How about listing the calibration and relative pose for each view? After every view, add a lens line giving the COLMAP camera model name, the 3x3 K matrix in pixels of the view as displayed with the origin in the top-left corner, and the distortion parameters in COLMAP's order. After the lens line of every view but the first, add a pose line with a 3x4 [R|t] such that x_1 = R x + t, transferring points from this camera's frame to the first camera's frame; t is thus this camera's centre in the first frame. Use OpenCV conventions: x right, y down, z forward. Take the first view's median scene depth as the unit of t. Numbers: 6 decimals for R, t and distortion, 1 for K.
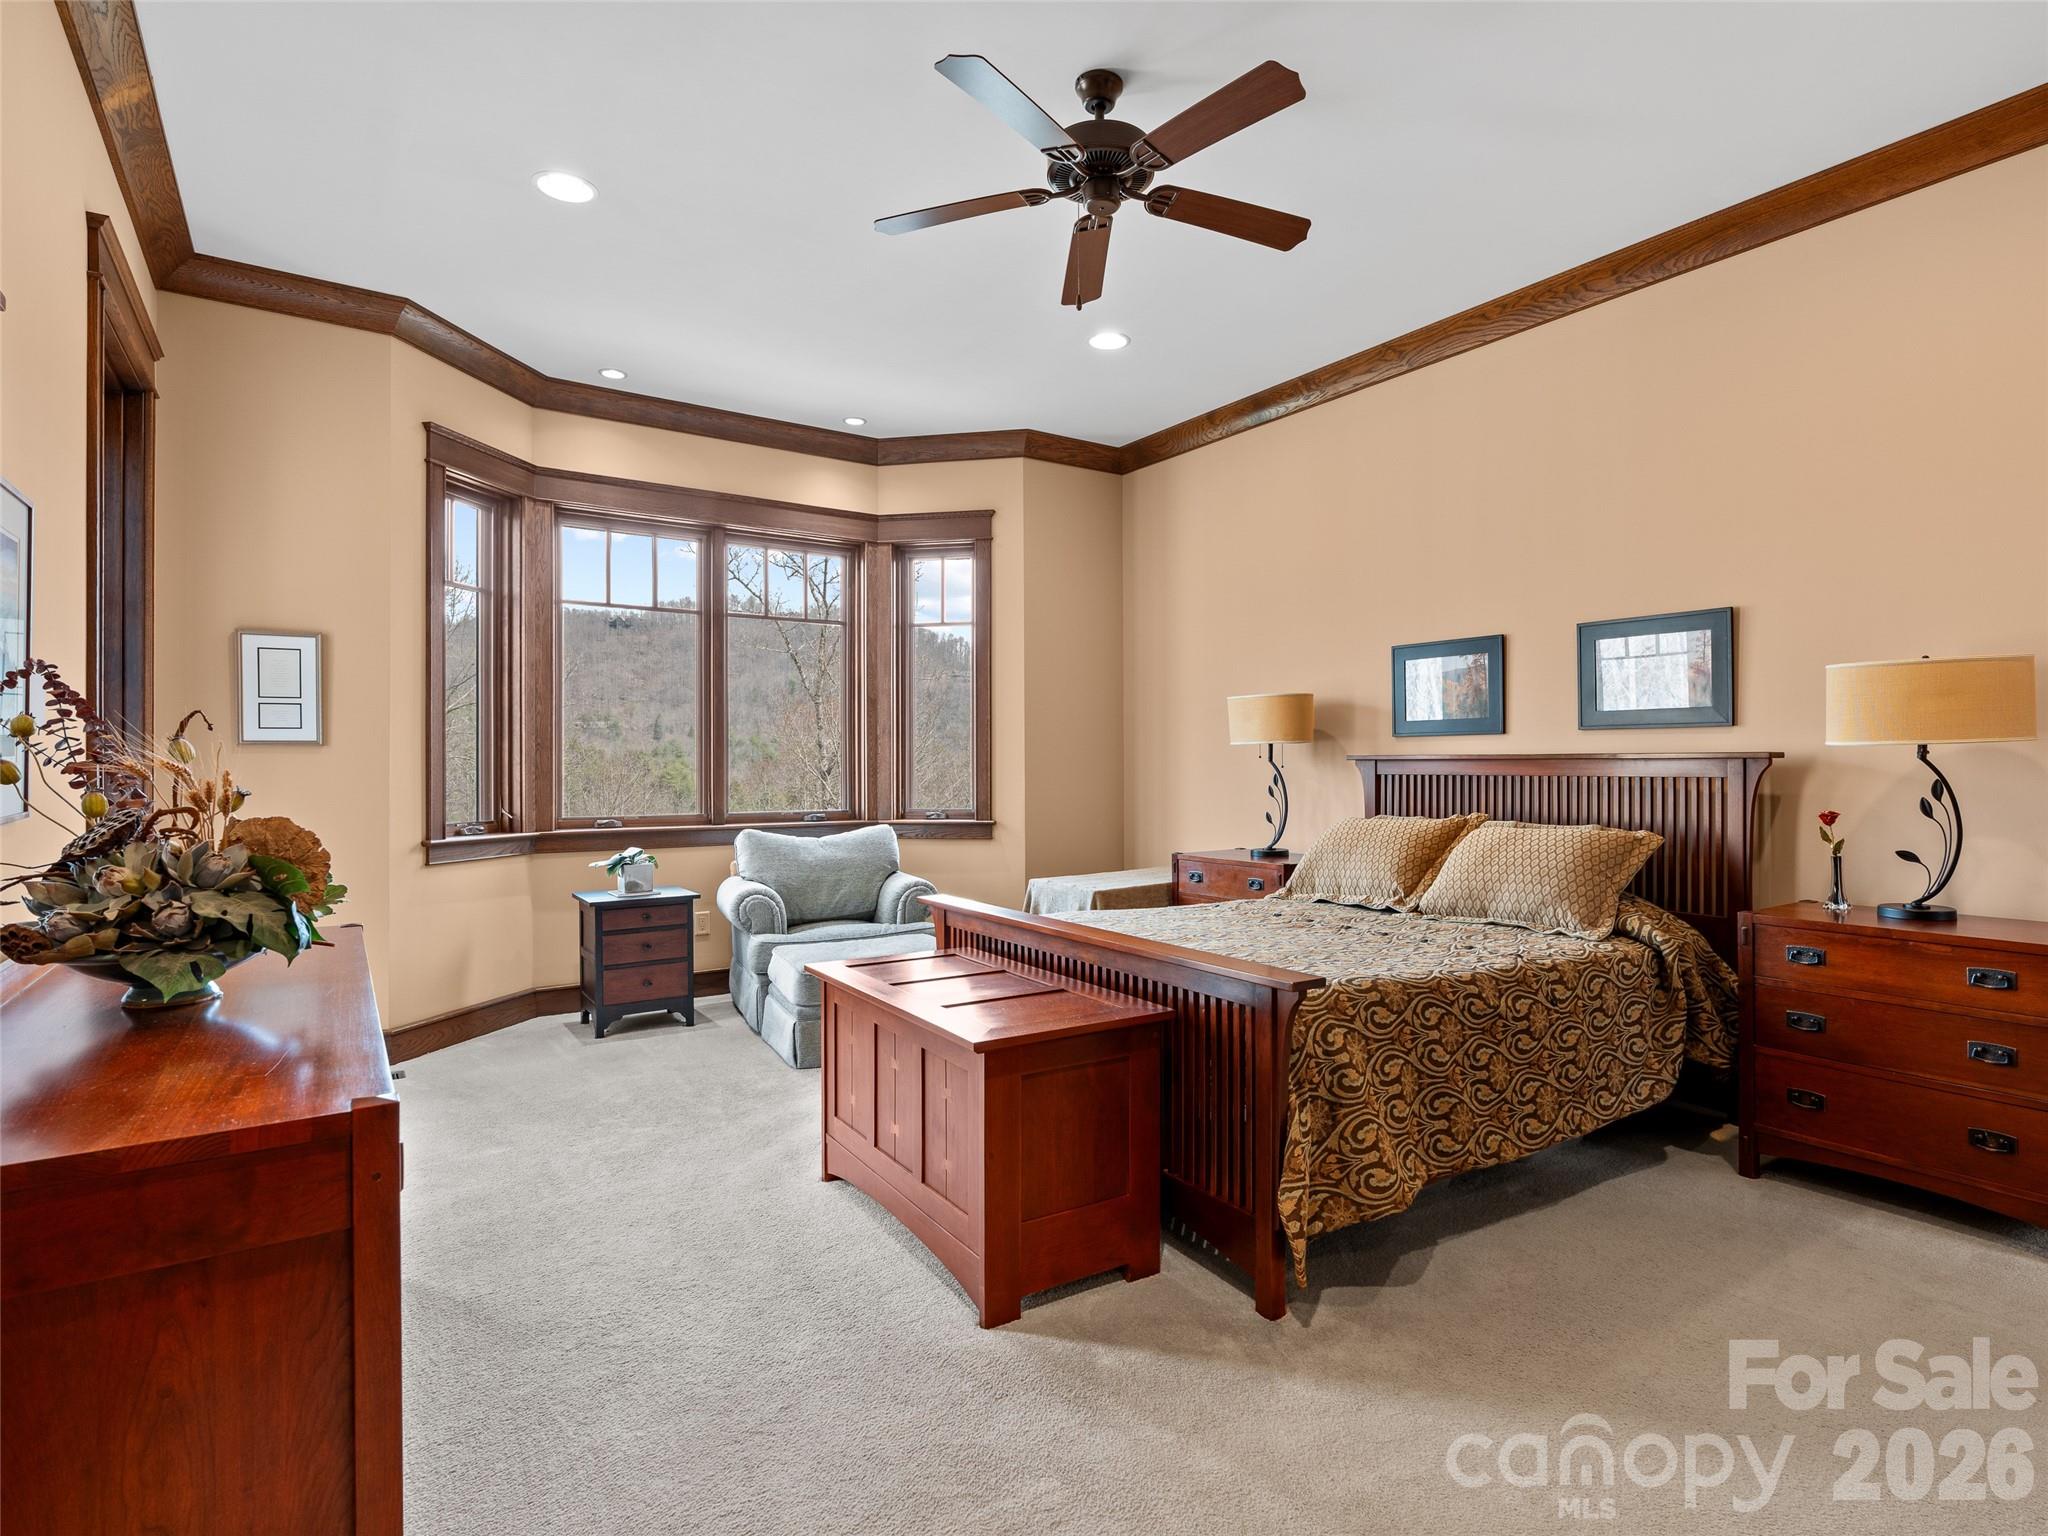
lens RADIAL K [[1018.2, 0, 1016.7], [0, 1018.2, 764.4], [0, 0, 1]] dist [0.006152, 0.000573]
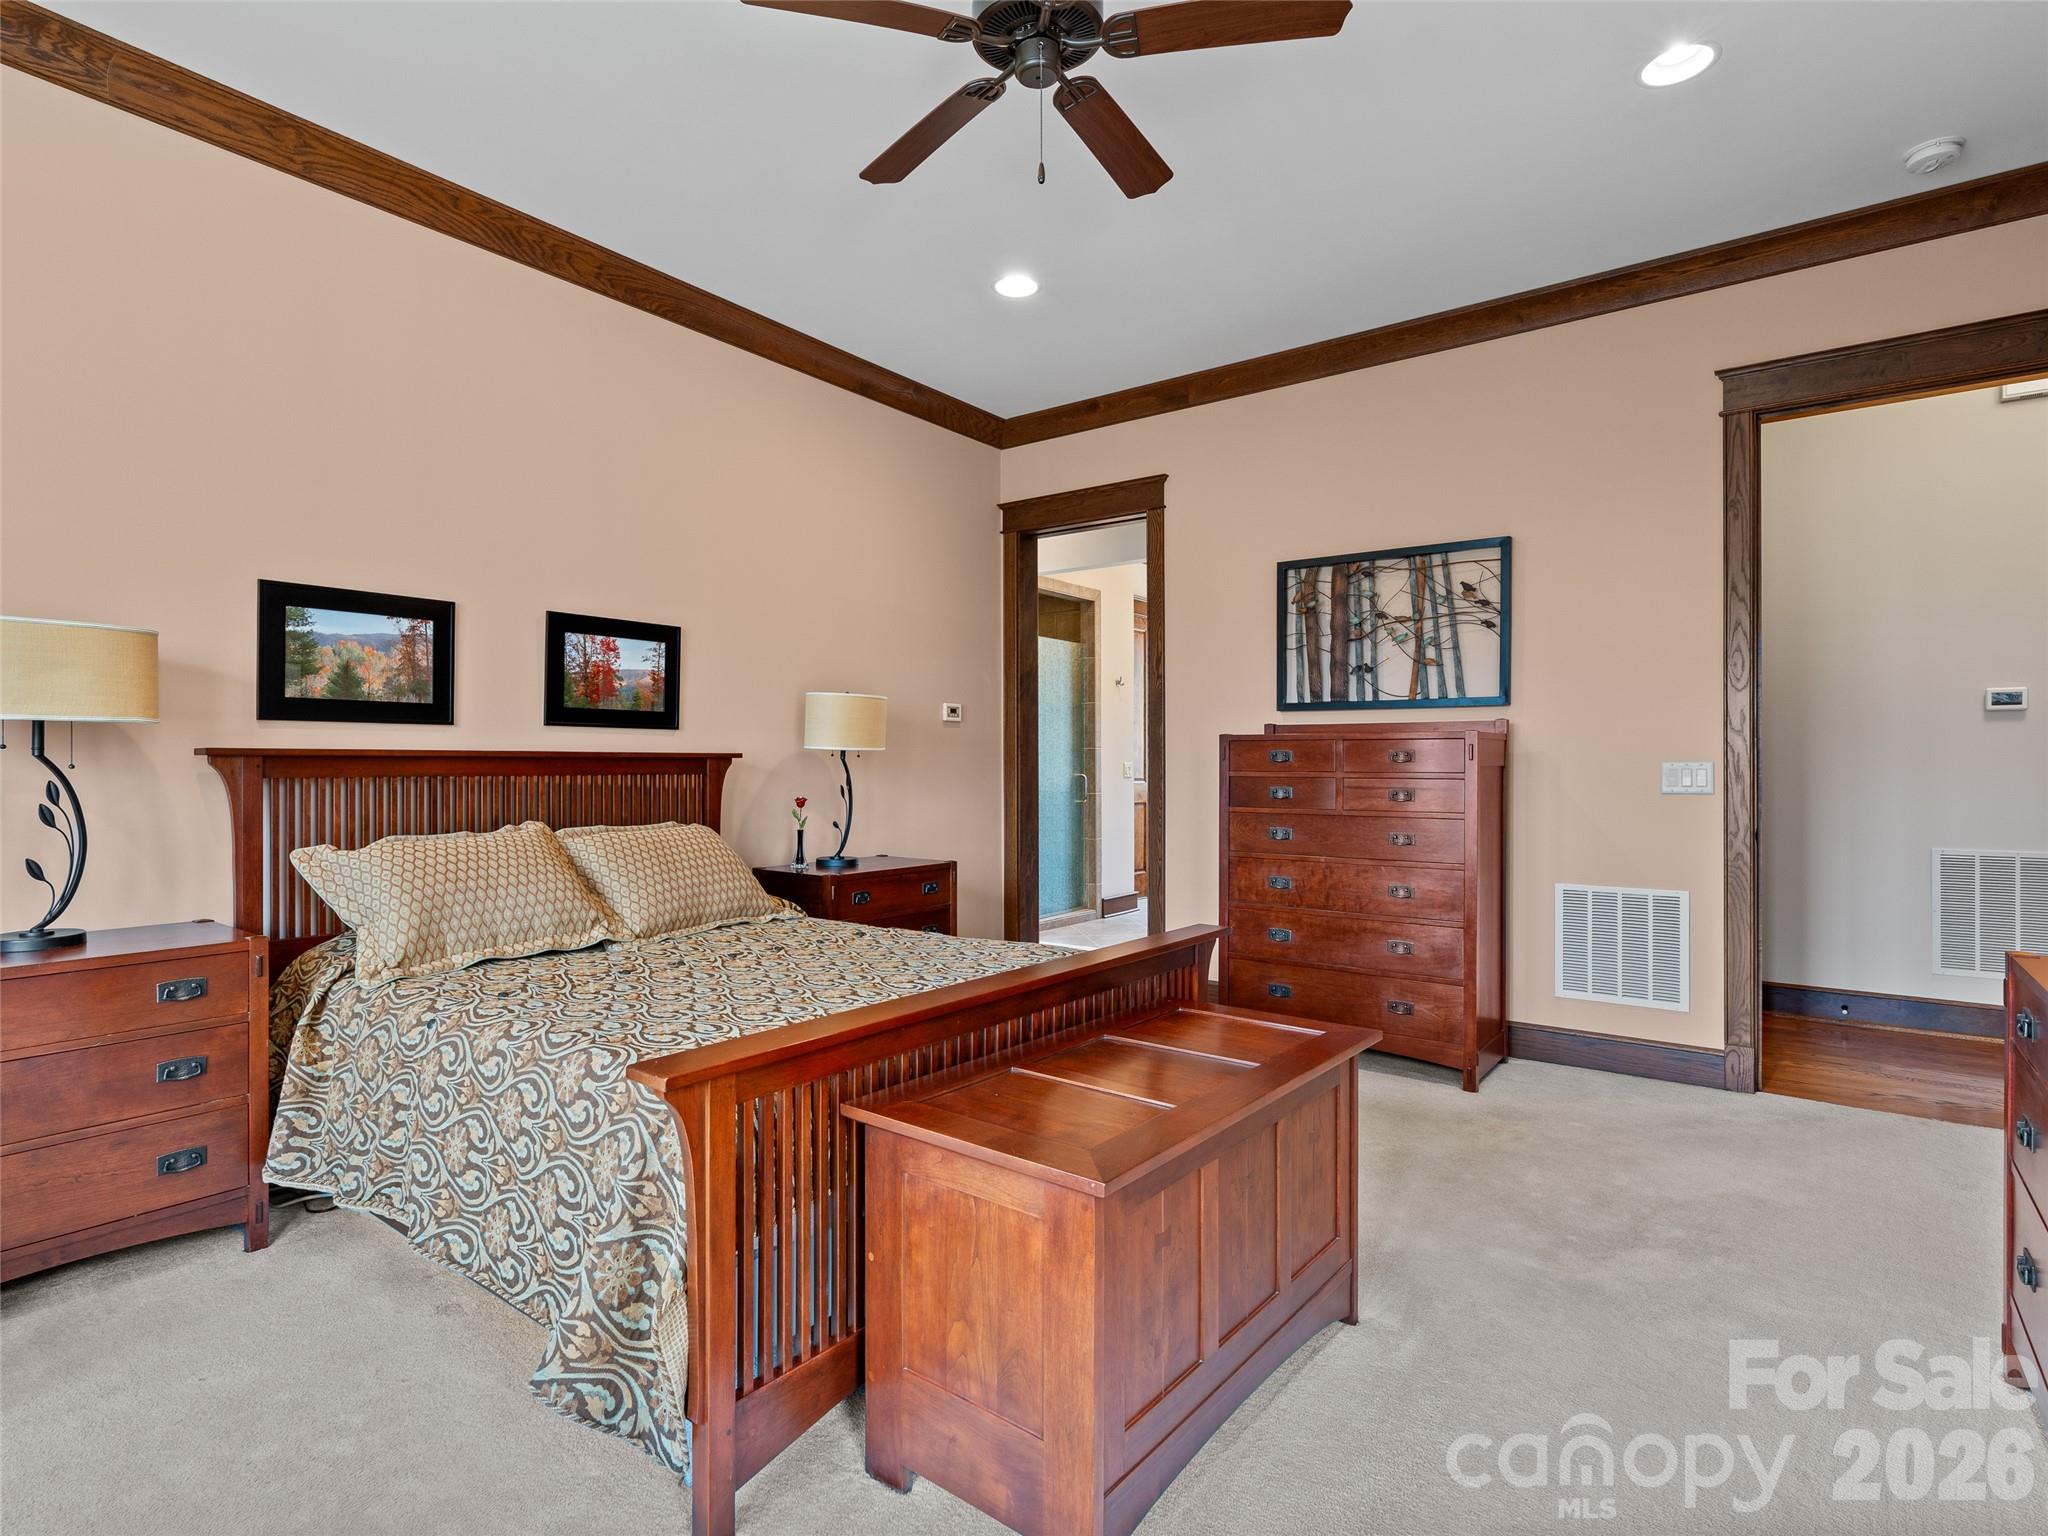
lens RADIAL K [[1045.3, 0, 1025.0], [0, 1045.3, 765.9], [0, 0, 1]] dist [-0.014261, 0.005240]
pose [[-0.312869, 0.002787, 0.949792, -0.435948], [0.002511, 0.999995, -0.002107, 0.005207], [-0.949793, 0.001726, -0.312874, 0.806002]]
